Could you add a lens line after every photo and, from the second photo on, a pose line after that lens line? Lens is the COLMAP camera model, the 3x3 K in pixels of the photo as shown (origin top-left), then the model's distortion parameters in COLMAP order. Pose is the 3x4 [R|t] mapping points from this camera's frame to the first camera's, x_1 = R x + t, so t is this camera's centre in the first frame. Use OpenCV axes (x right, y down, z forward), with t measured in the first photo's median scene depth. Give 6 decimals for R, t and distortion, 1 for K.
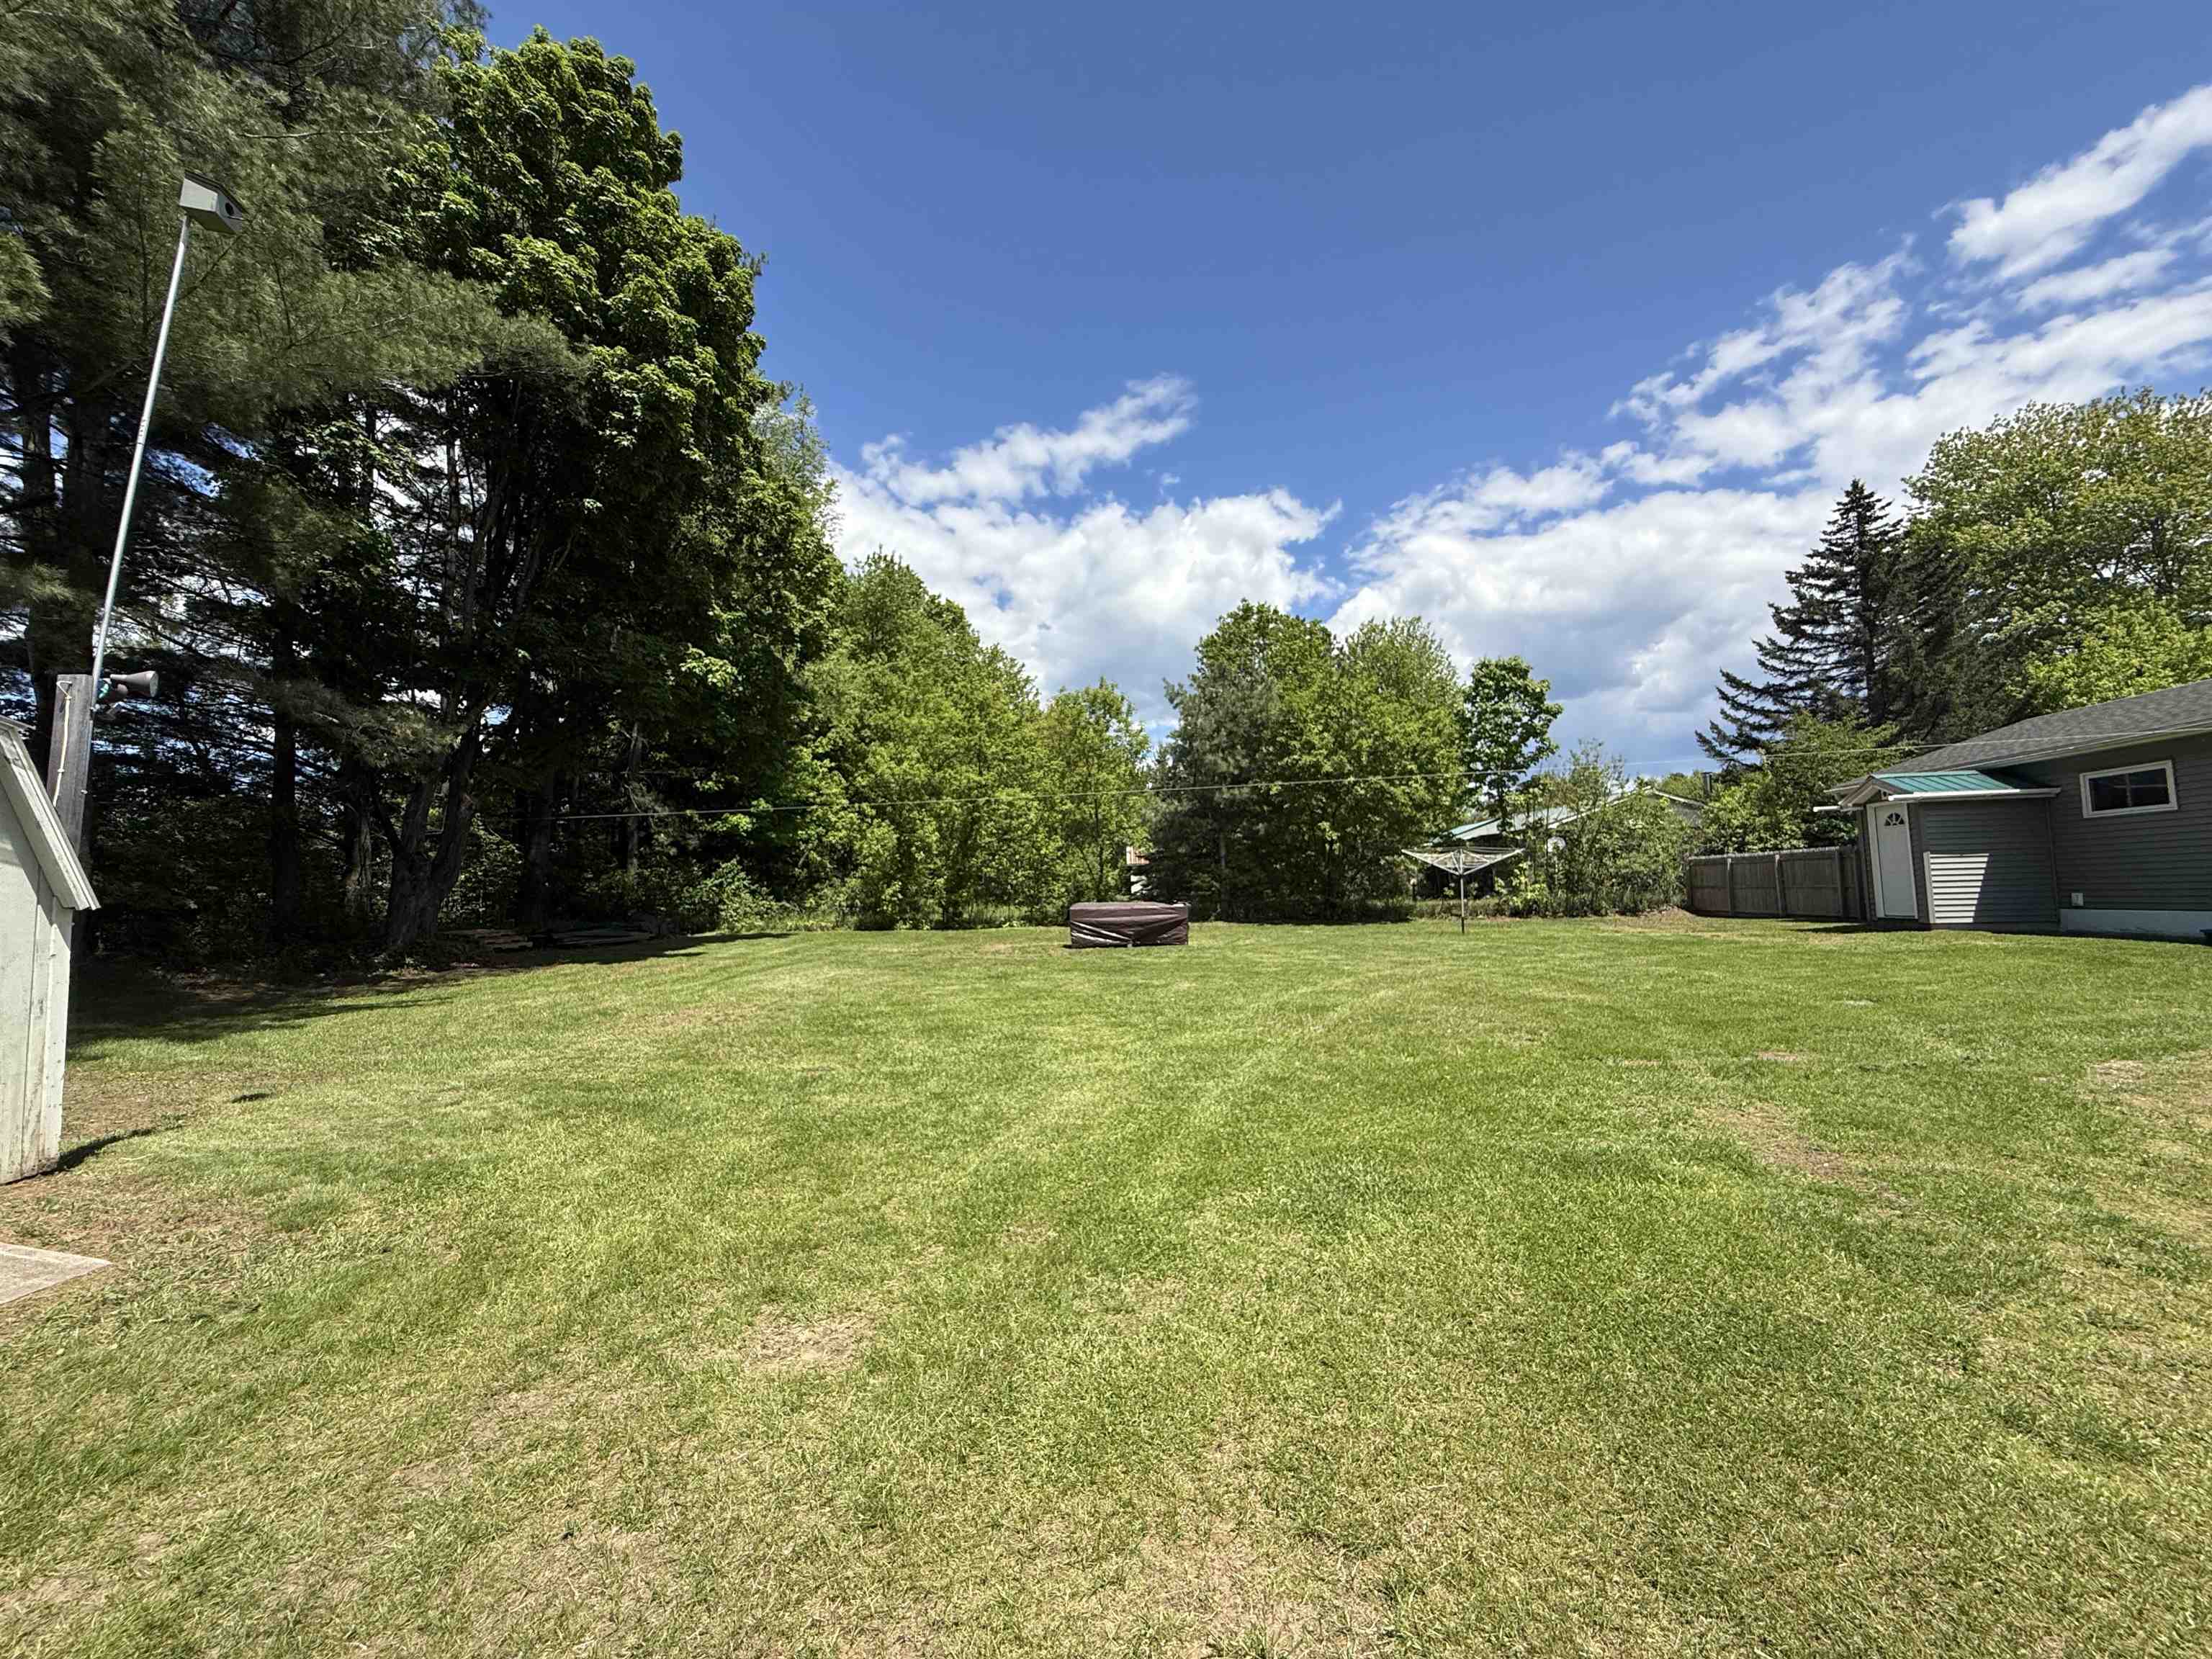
lens RADIAL K [[875.3, 0, 1115.5], [0, 875.3, 832.8], [0, 0, 1]] dist [-0.000863, 0.000005]
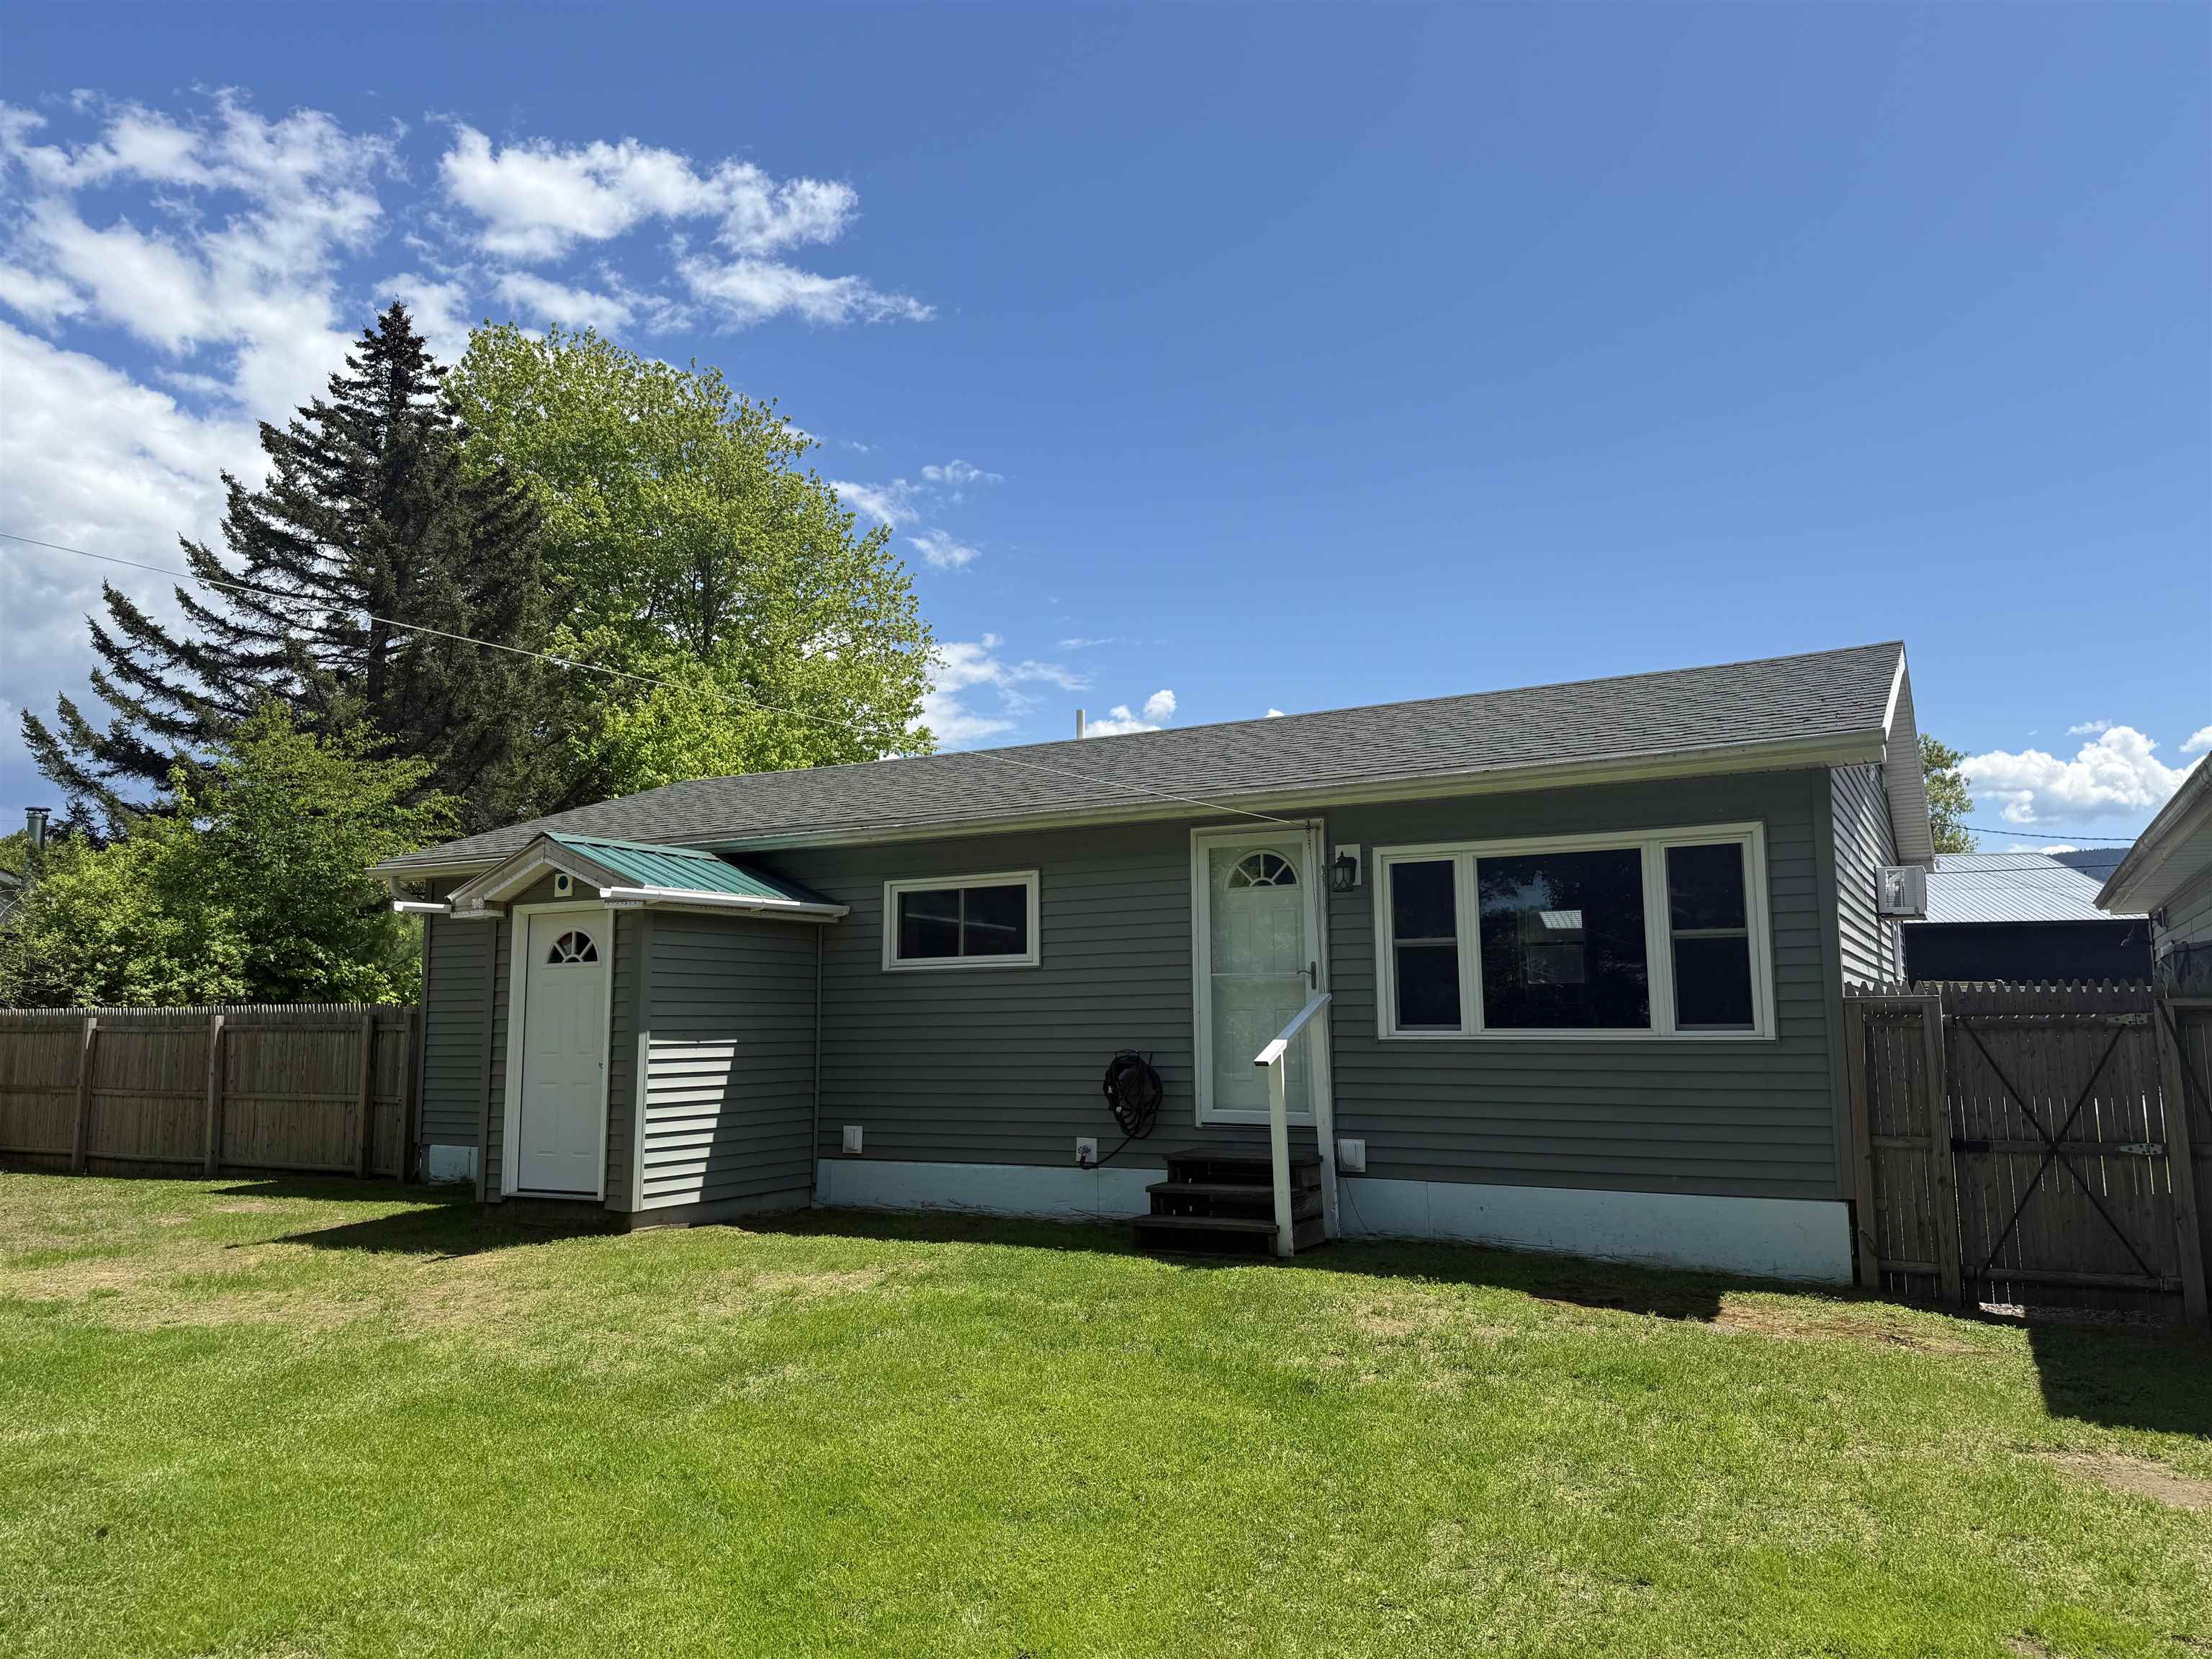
lens RADIAL K [[1495.9, 0, 1108.6], [0, 1495.9, 840.7], [0, 0, 1]] dist [0.000758, -0.004679]
pose [[0.317414, 0.133798, 0.938801, 0.063404], [-0.065077, 0.990736, -0.119197, 0.000321], [-0.946052, -0.023259, 0.323180, 0.107938]]
